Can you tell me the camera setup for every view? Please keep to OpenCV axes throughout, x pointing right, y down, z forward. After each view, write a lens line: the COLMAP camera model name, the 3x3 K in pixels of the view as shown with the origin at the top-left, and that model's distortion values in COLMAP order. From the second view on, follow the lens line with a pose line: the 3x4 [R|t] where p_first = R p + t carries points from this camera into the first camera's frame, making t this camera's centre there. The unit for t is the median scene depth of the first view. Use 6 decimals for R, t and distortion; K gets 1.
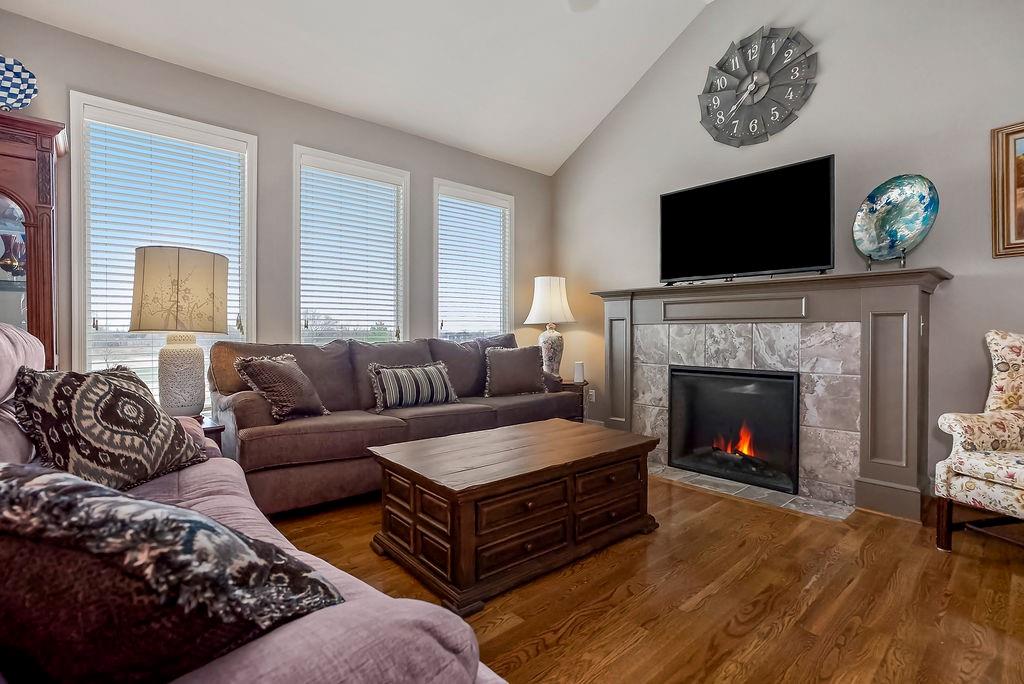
lens RADIAL K [[480.4, 0, 509.9], [0, 480.4, 331.9], [0, 0, 1]] dist [-0.046438, 0.025948]
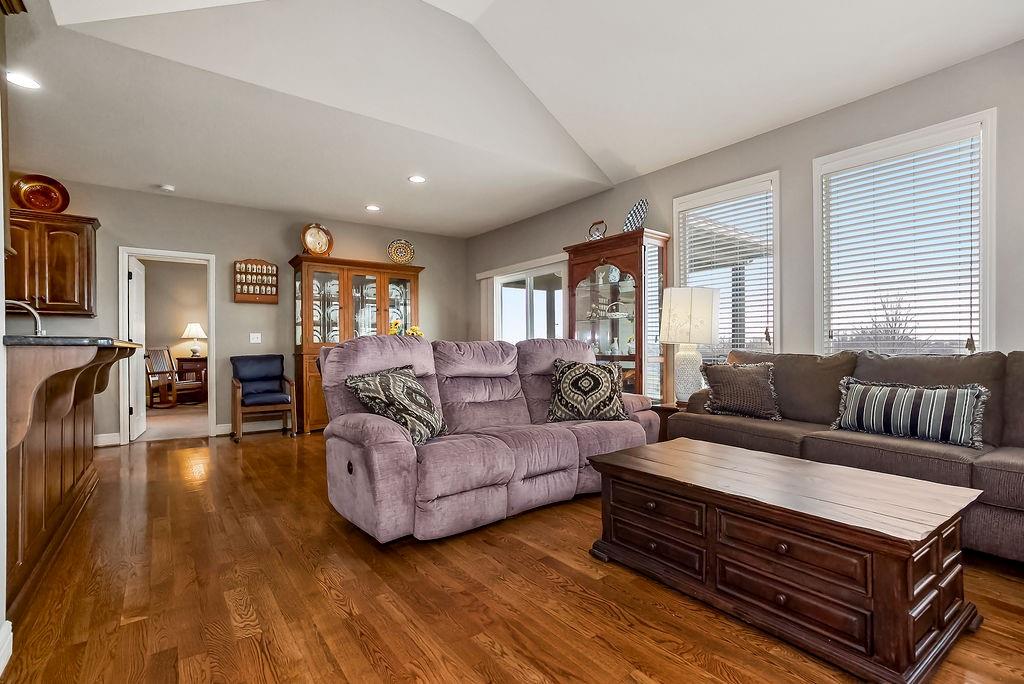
lens RADIAL K [[481.9, 0, 512.9], [0, 481.9, 345.6], [0, 0, 1]] dist [-0.028462, -0.000001]
pose [[-0.077318, -0.000367, -0.997006, 0.718172], [0.002805, 0.999996, -0.000586, 0.006168], [0.997003, -0.002842, -0.077317, 0.501158]]
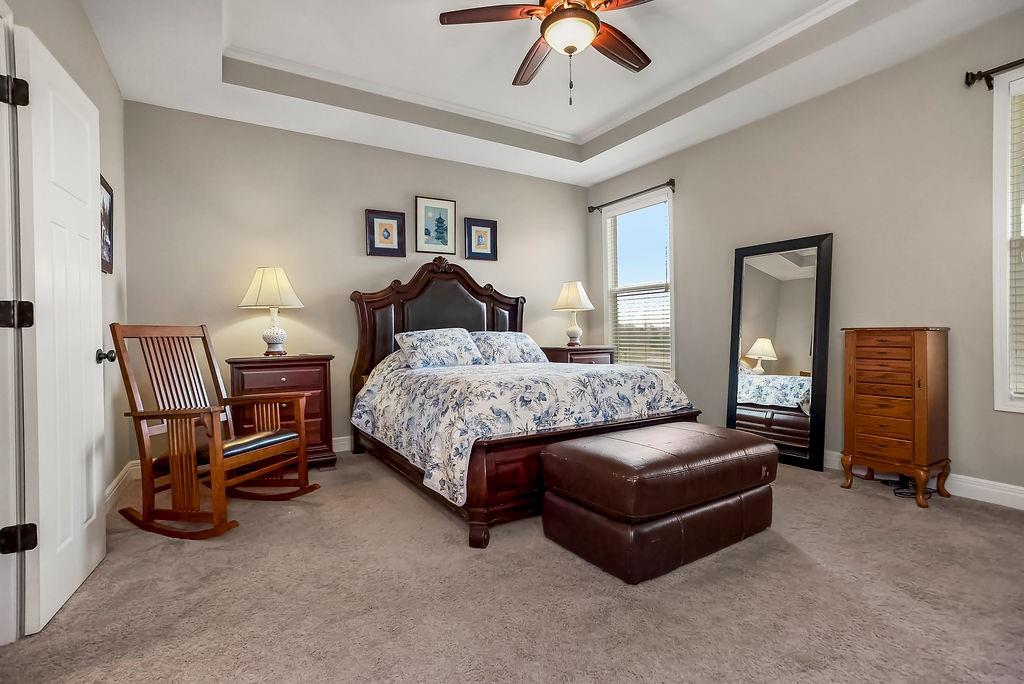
lens RADIAL K [[480.4, 0, 509.9], [0, 480.4, 331.9], [0, 0, 1]] dist [-0.046438, 0.025948]
pose [[-0.175197, -0.000028, -0.984533, -0.976582], [0.003030, 0.999995, -0.000568, 0.013957], [0.984529, -0.003083, -0.175196, -0.877004]]
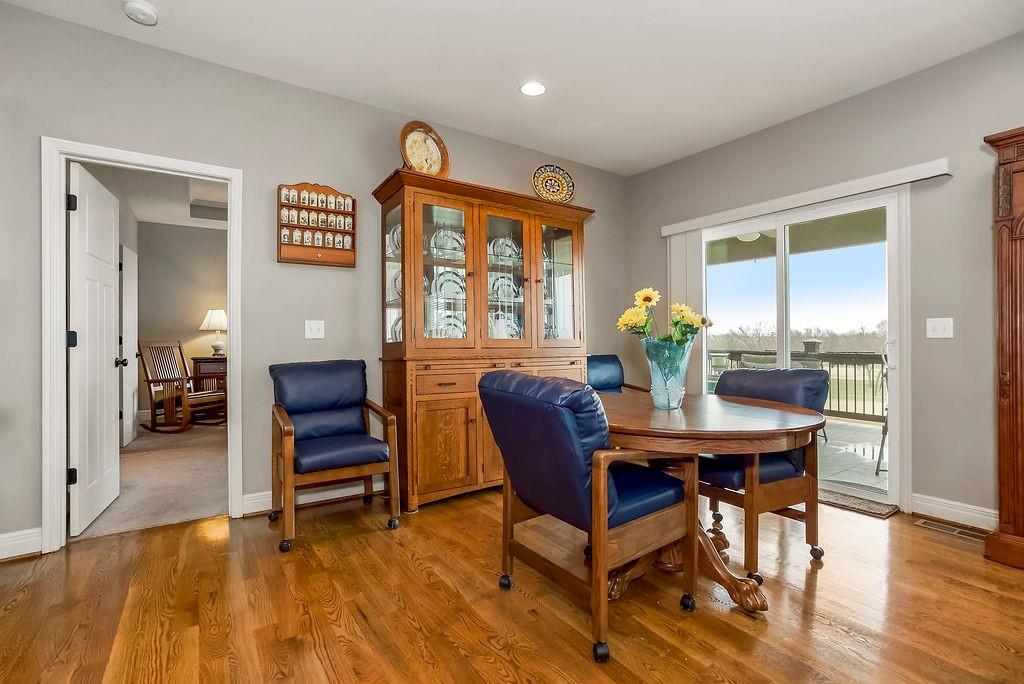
lens RADIAL K [[453.6, 0, 509.7], [0, 453.6, 339.3], [0, 0, 1]] dist [-0.032886, 0.000292]
pose [[-0.109467, -0.001470, -0.993989, -0.191795], [-0.001390, 0.999998, -0.001326, -0.004878], [0.993990, 0.001236, -0.109468, -0.151811]]
